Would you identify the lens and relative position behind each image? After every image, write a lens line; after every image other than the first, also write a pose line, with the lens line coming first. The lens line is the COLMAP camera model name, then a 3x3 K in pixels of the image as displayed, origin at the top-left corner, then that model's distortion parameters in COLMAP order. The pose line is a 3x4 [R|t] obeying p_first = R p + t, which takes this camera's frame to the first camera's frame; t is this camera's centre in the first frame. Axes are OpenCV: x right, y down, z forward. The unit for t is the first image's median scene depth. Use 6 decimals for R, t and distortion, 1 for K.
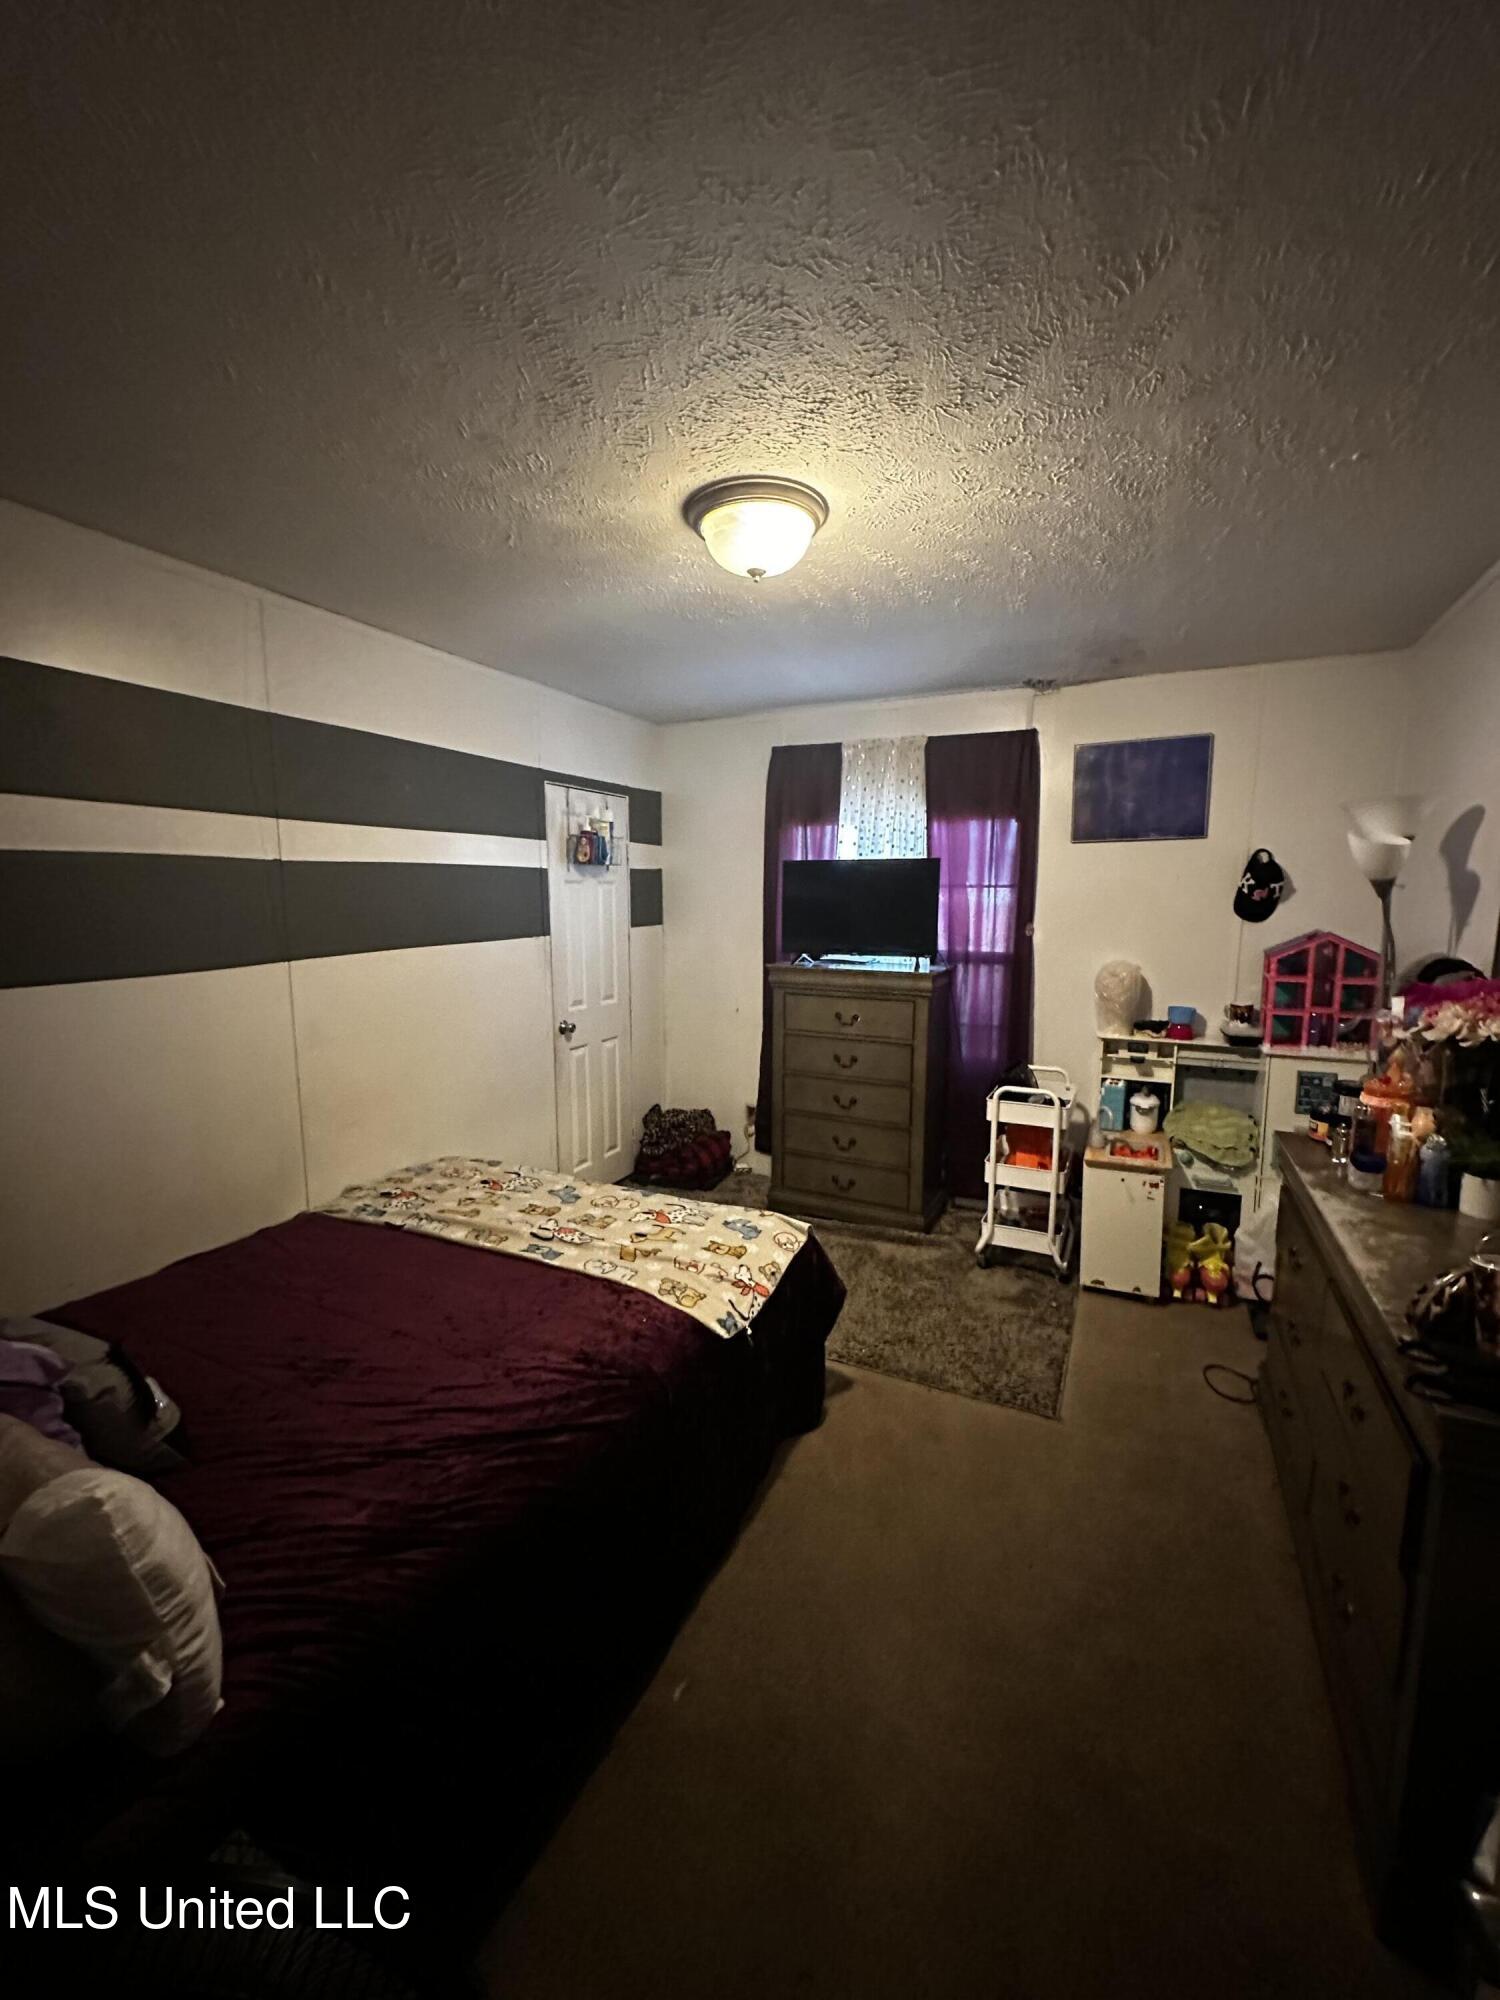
lens RADIAL K [[794.6, 0, 750.0], [0, 794.6, 1000.0], [0, 0, 1]] dist [-0.004072, 0.000758]
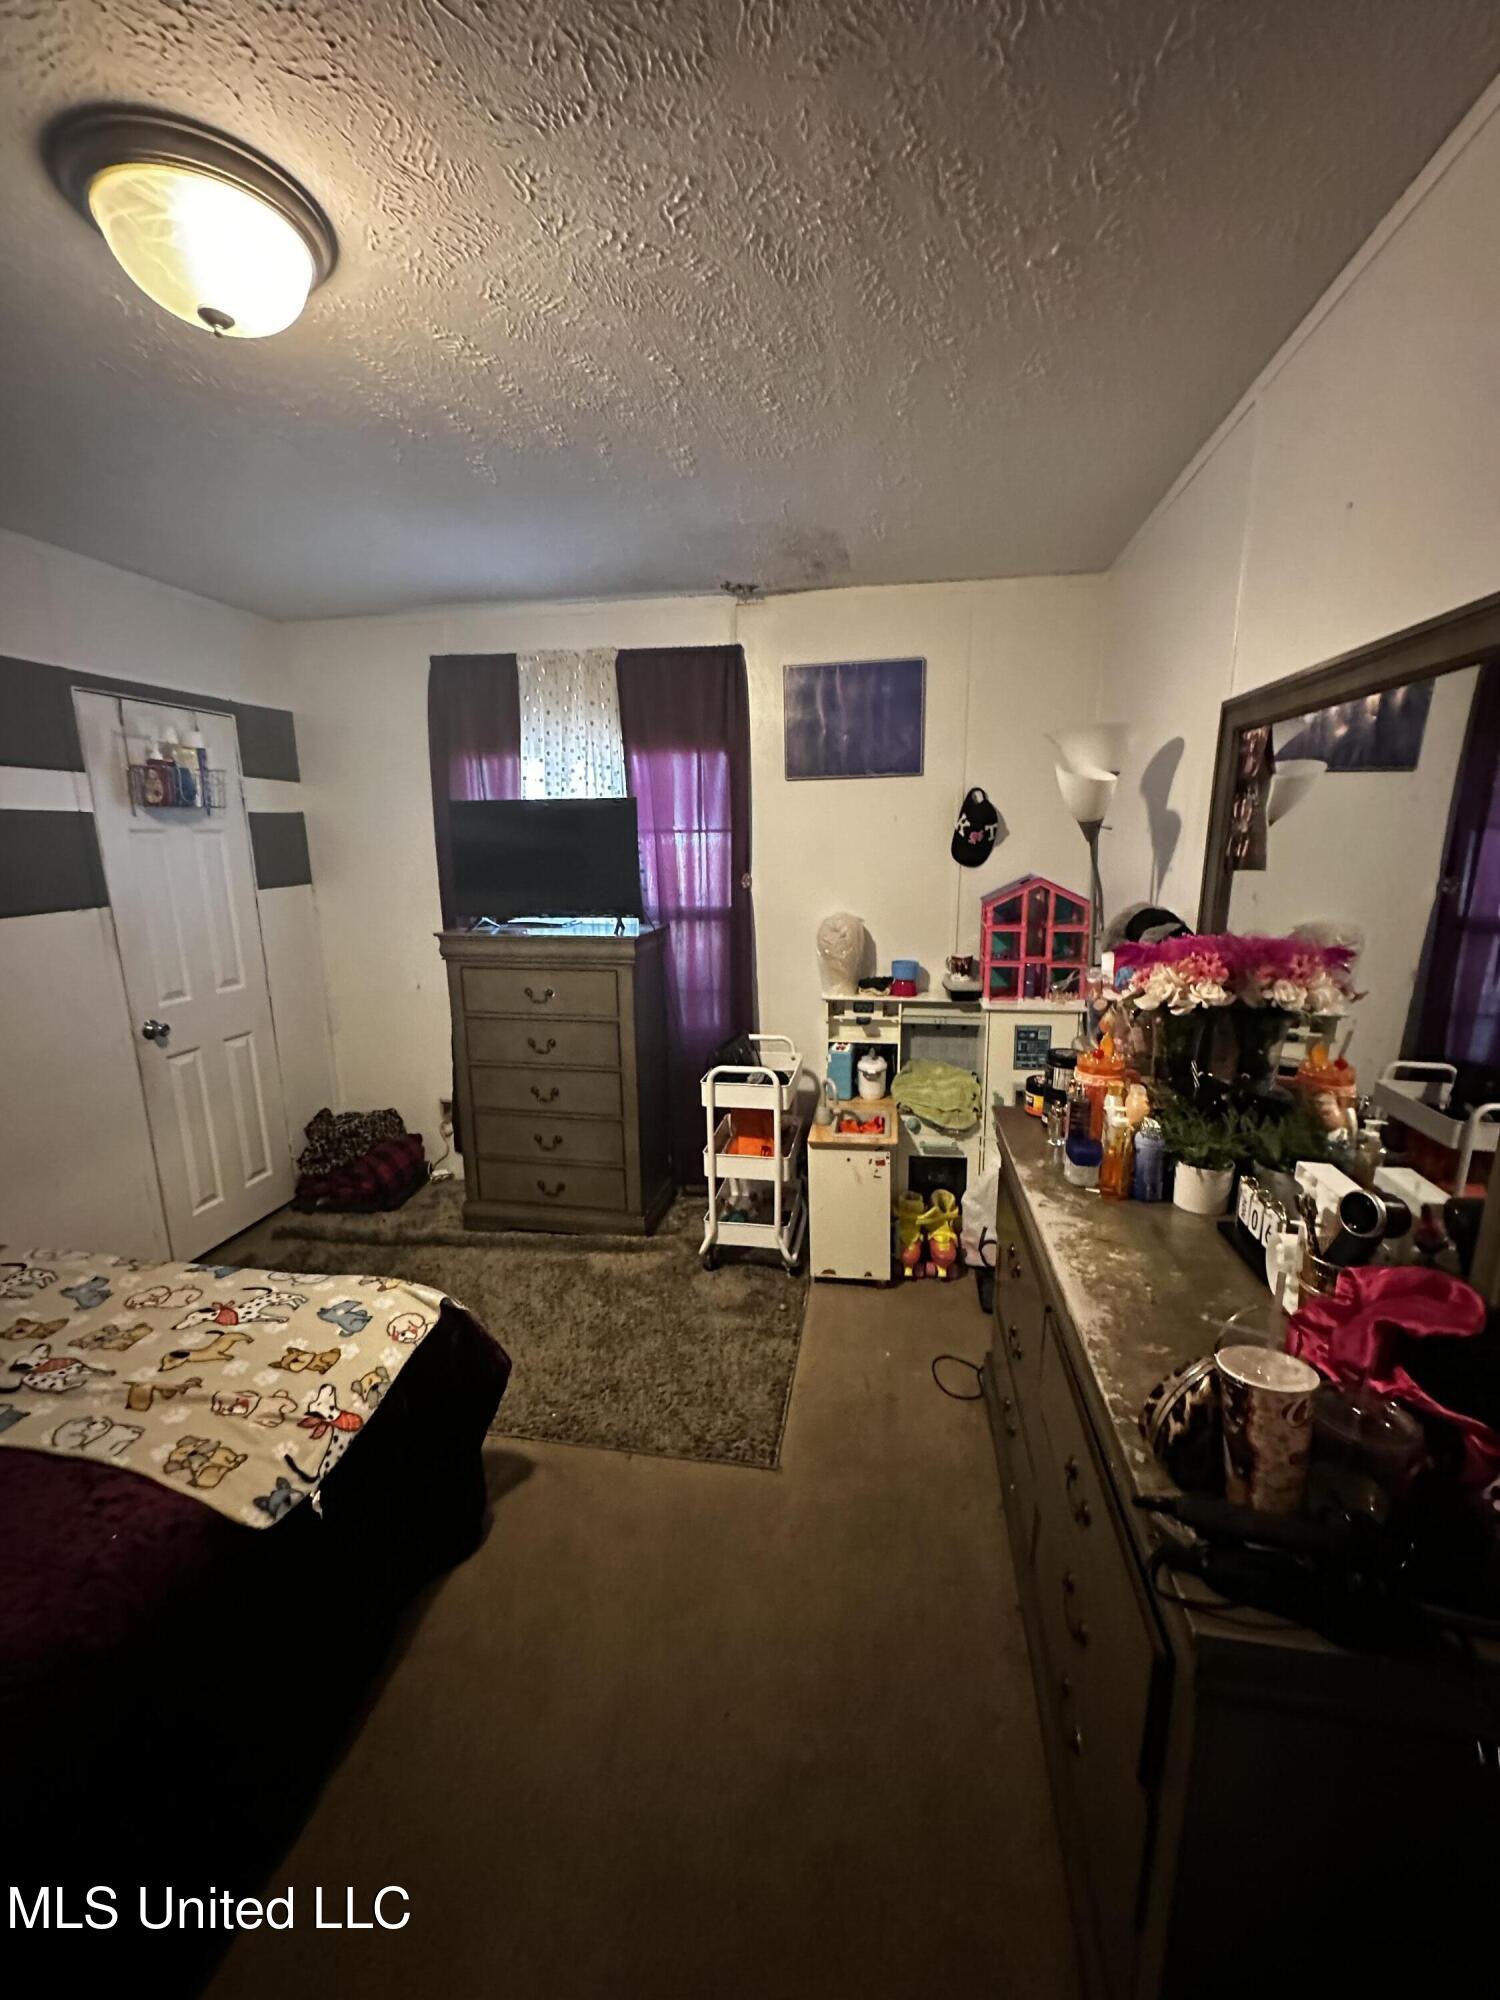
lens RADIAL K [[794.6, 0, 750.0], [0, 794.6, 1000.0], [0, 0, 1]] dist [-0.004072, 0.000758]
pose [[0.960590, -0.067303, 0.269699, 0.121433], [0.048687, 0.995984, 0.075139, -0.025270], [-0.273673, -0.059047, 0.960009, 0.162541]]
